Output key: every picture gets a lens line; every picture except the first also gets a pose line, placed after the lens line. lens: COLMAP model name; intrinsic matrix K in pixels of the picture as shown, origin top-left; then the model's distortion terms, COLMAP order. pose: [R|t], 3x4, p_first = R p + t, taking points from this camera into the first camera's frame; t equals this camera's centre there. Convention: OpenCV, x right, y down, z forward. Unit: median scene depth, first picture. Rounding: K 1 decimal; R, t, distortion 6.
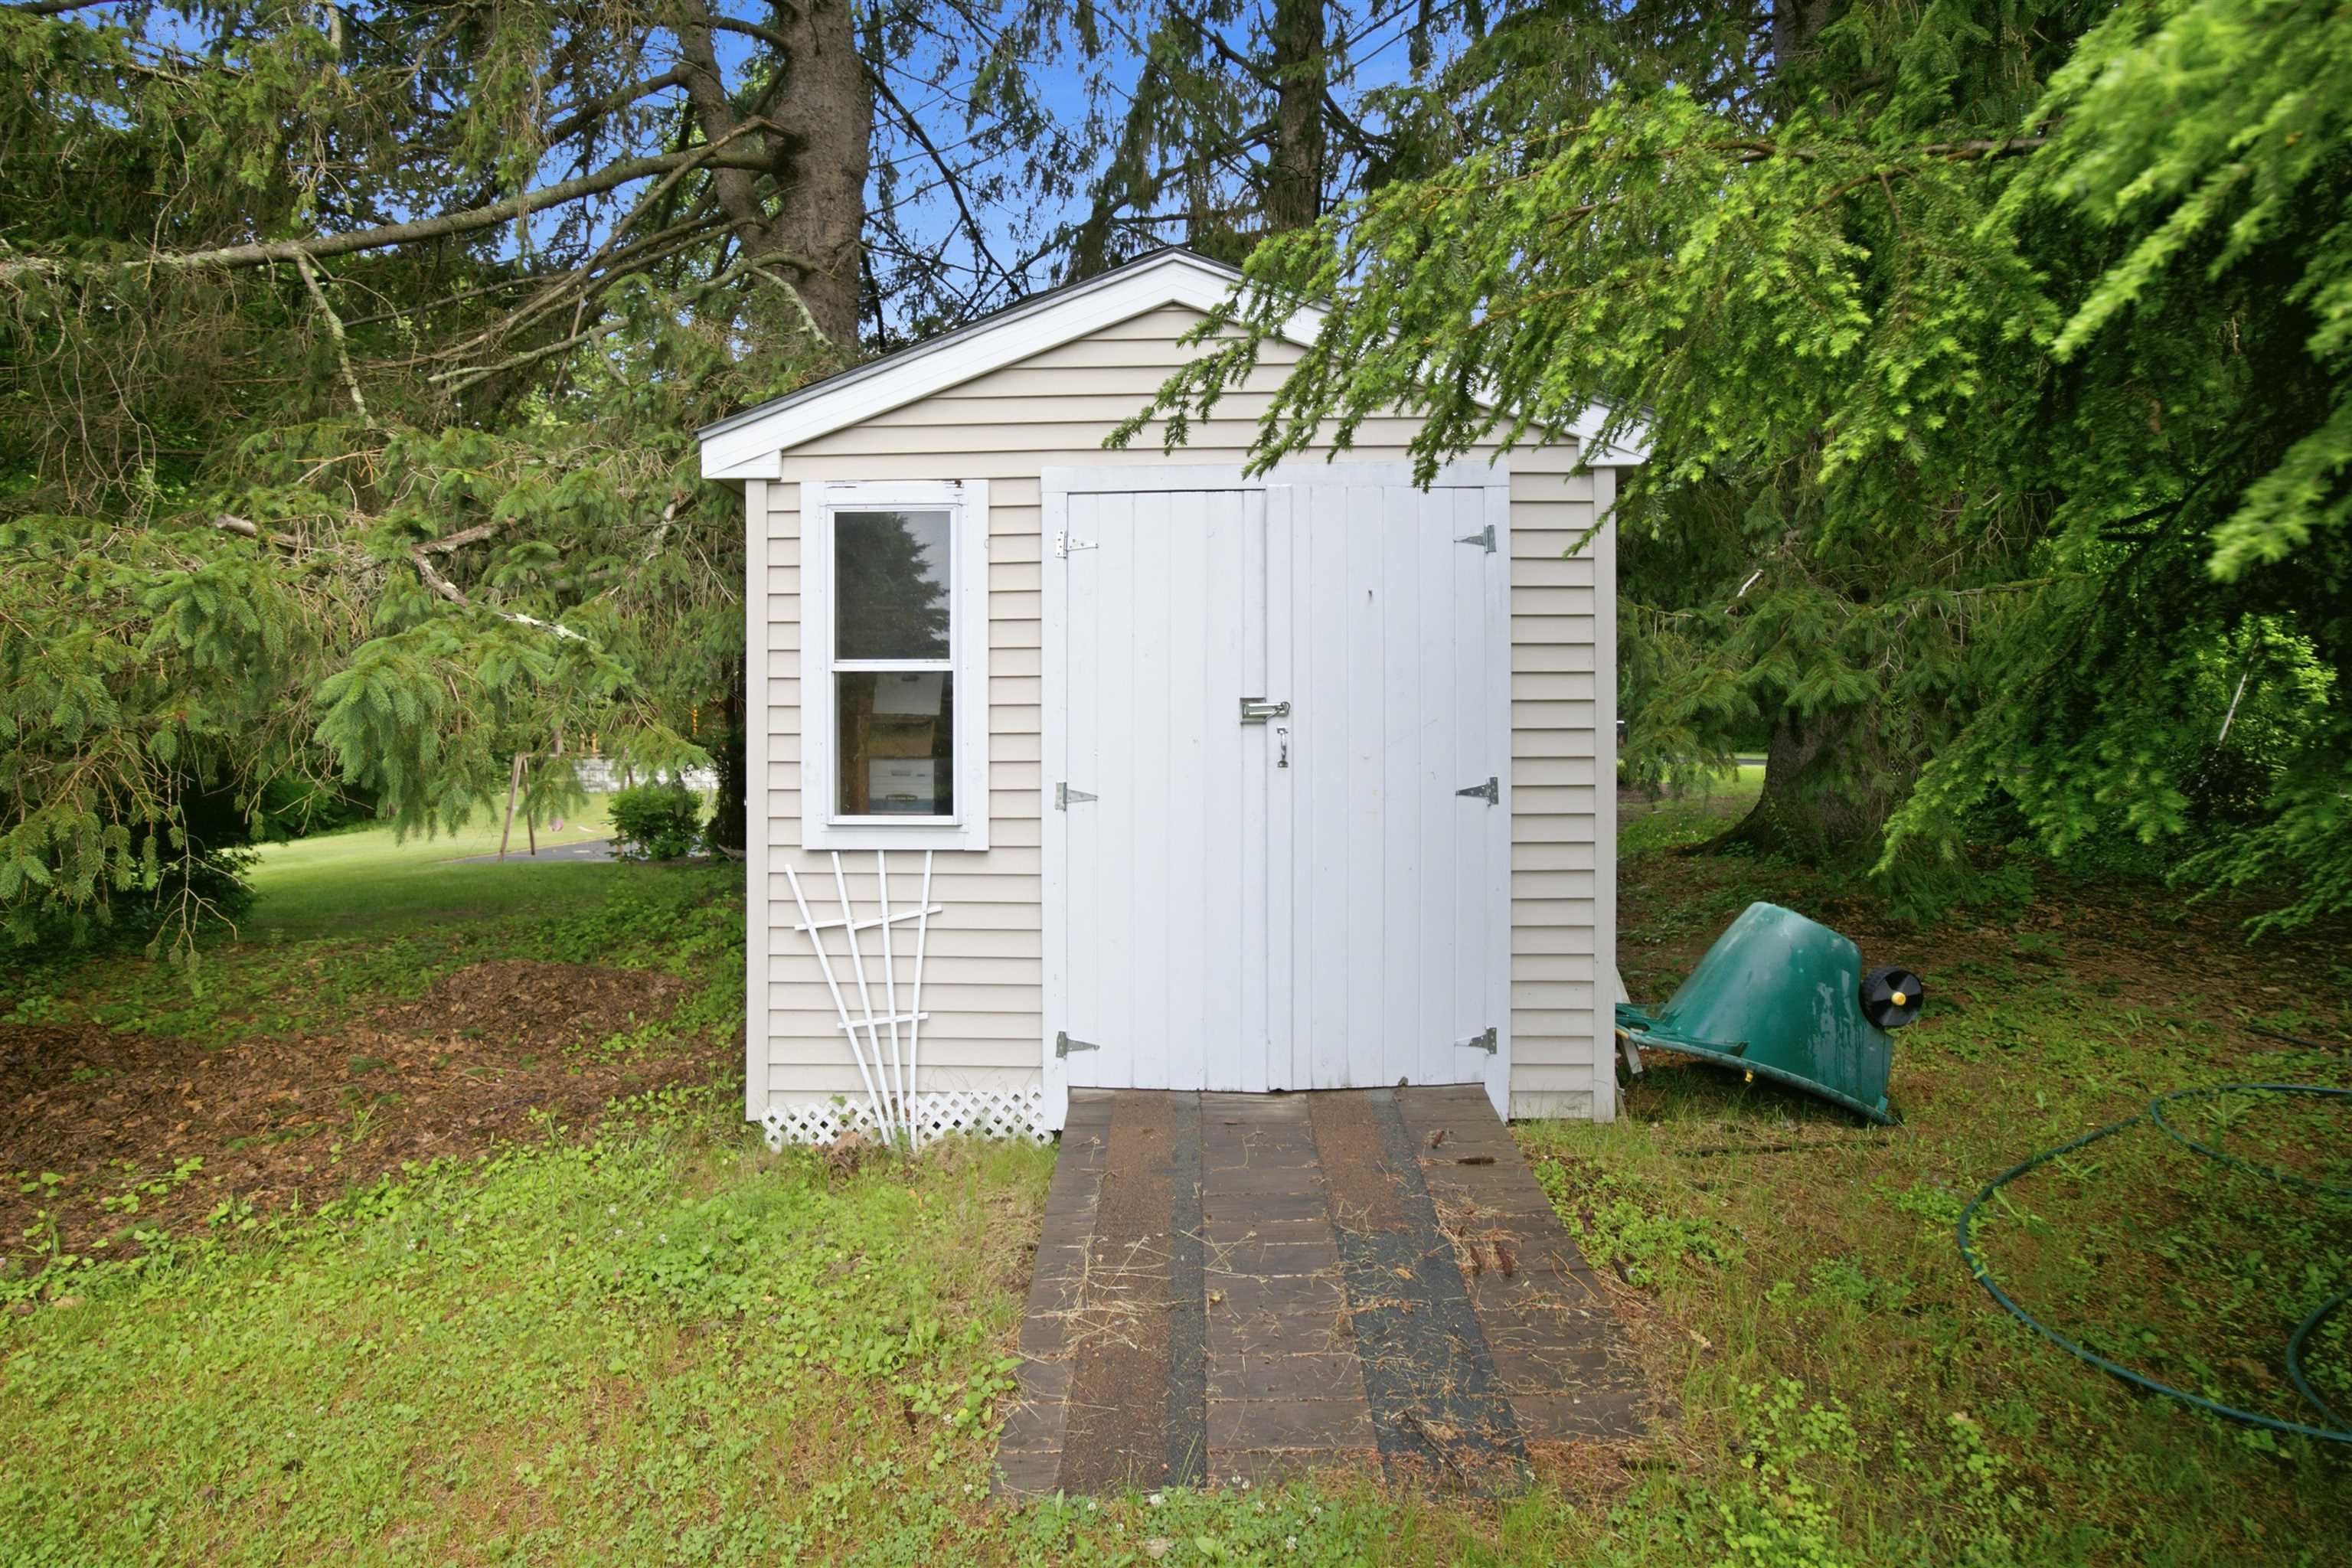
lens RADIAL K [[1108.0, 0, 1177.5], [0, 1108.0, 775.8], [0, 0, 1]] dist [-0.000976, -0.000037]
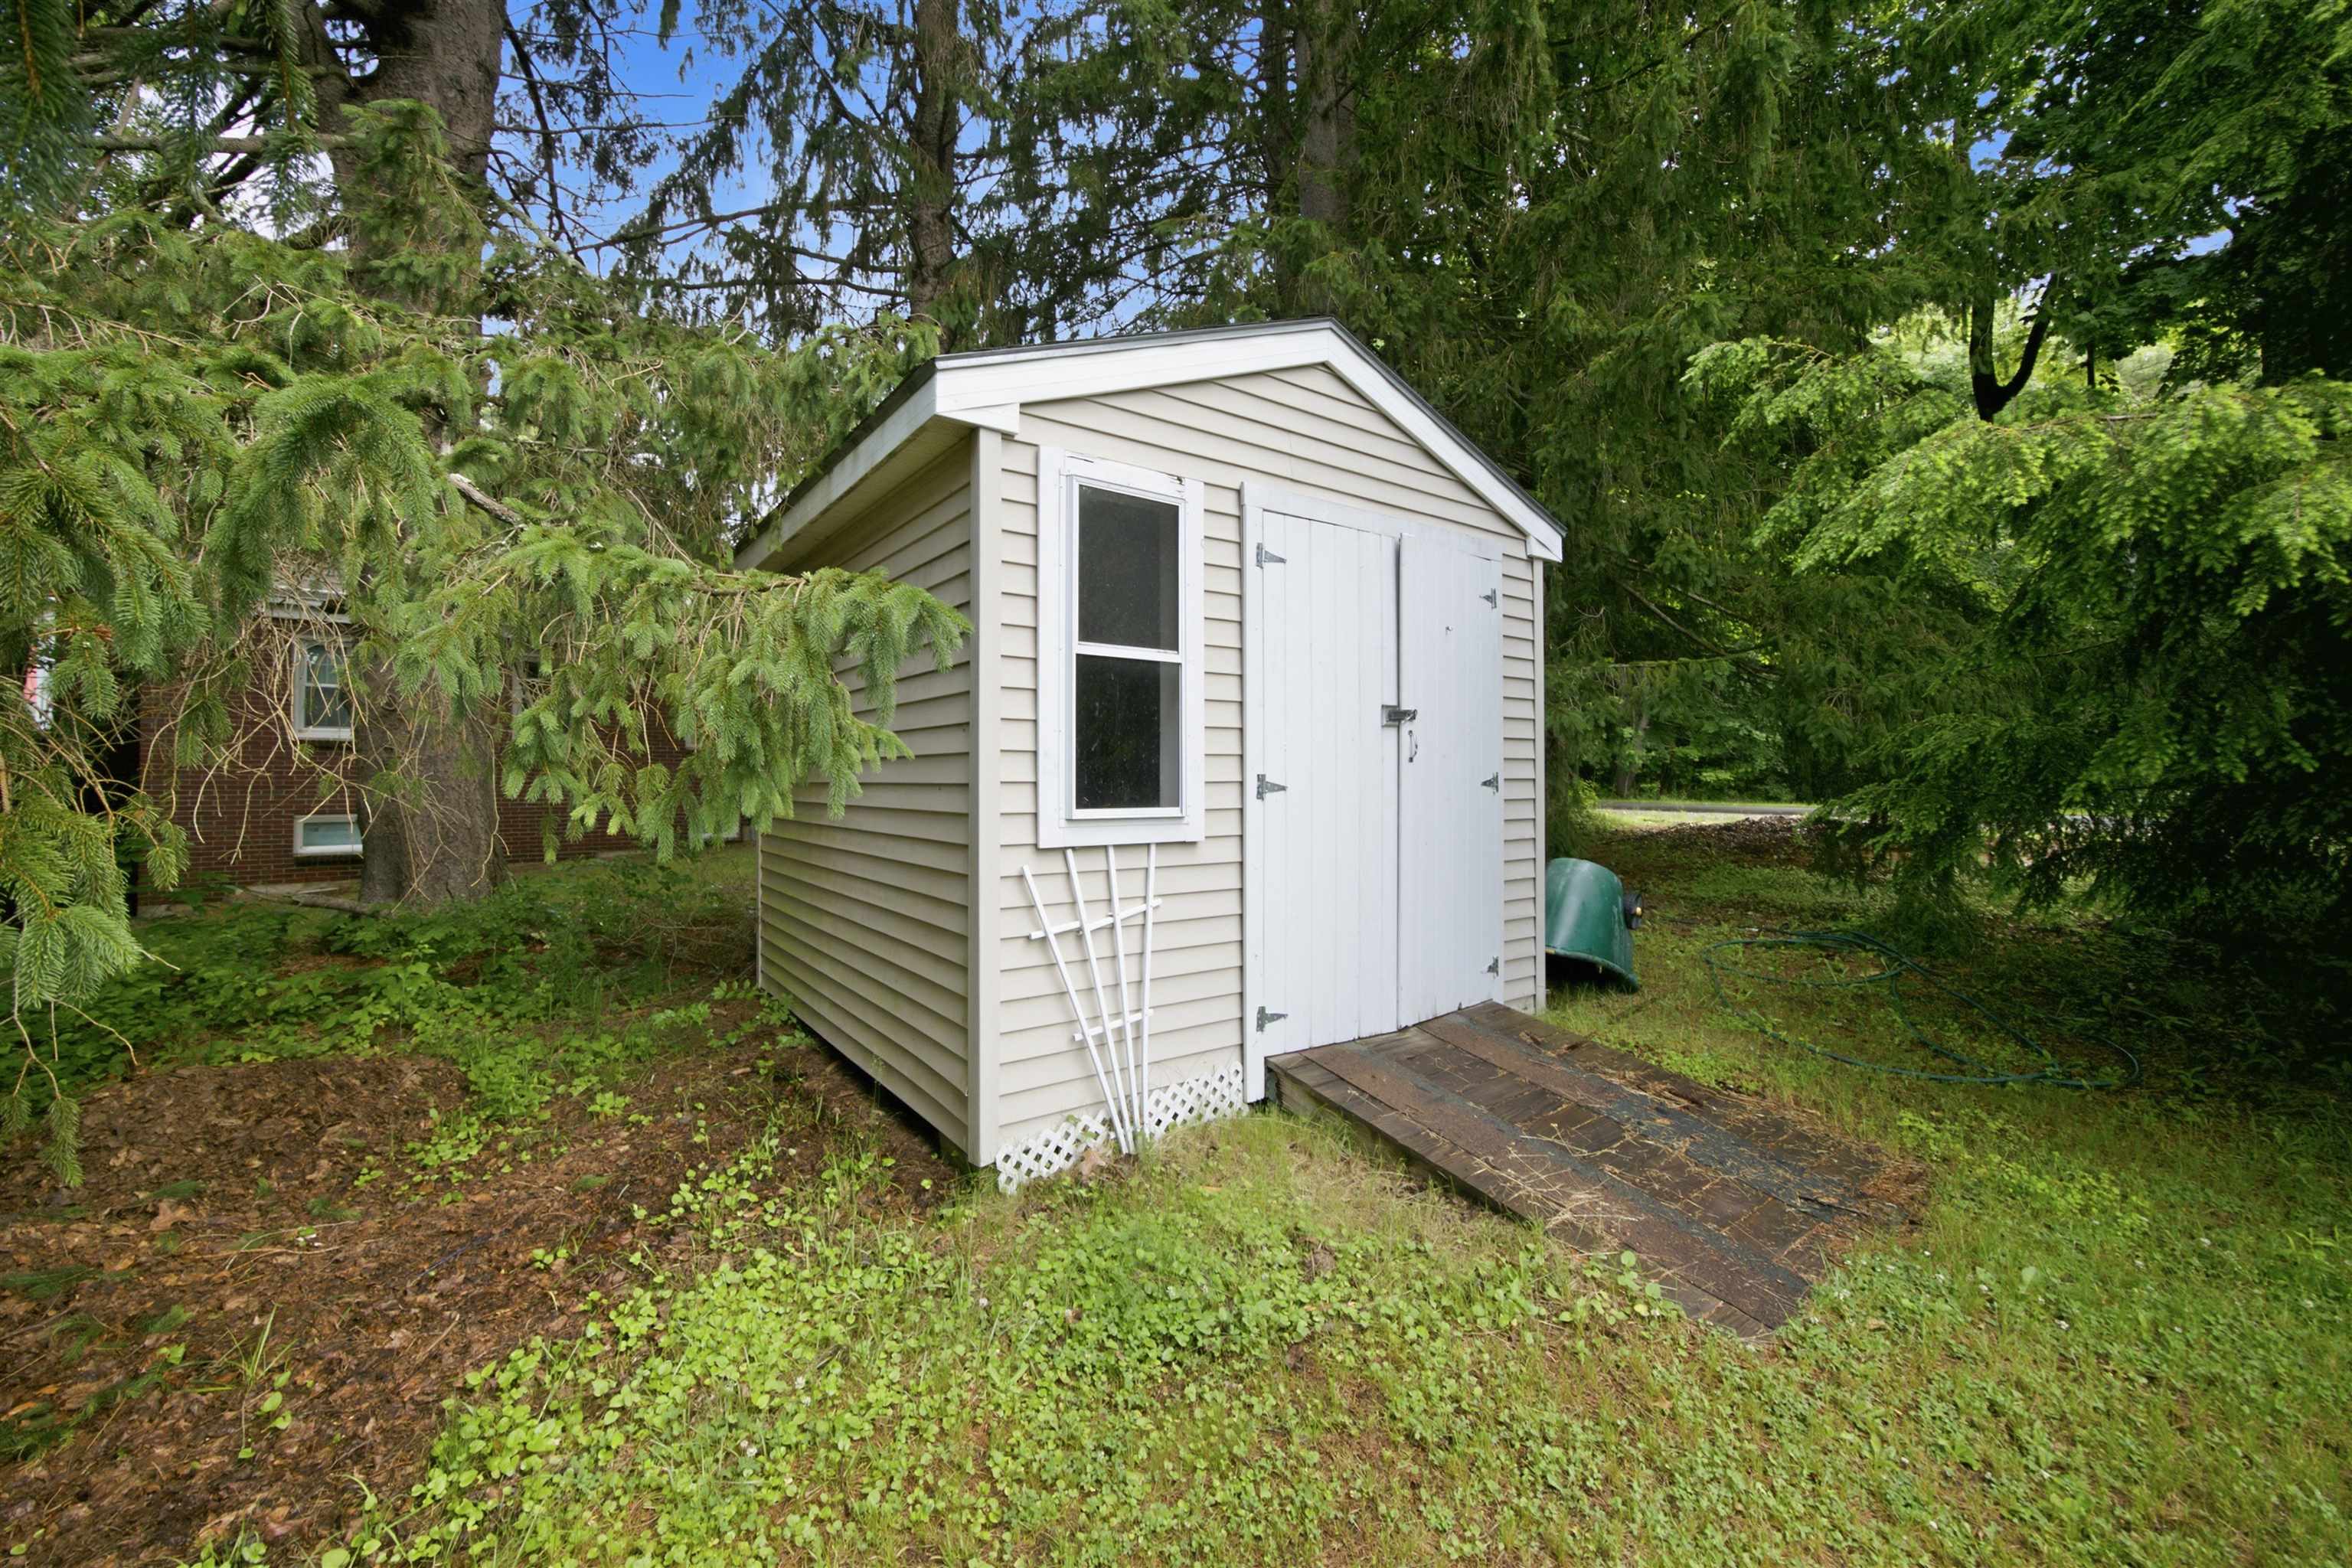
lens RADIAL K [[935.0, 0, 1177.3], [0, 935.0, 783.7], [0, 0, 1]] dist [-0.009536, 0.001419]
pose [[0.786641, 0.000249, 0.617410, -0.725727], [0.017318, 0.999598, -0.022469, 0.033813], [-0.617167, 0.028368, 0.786320, 0.333313]]
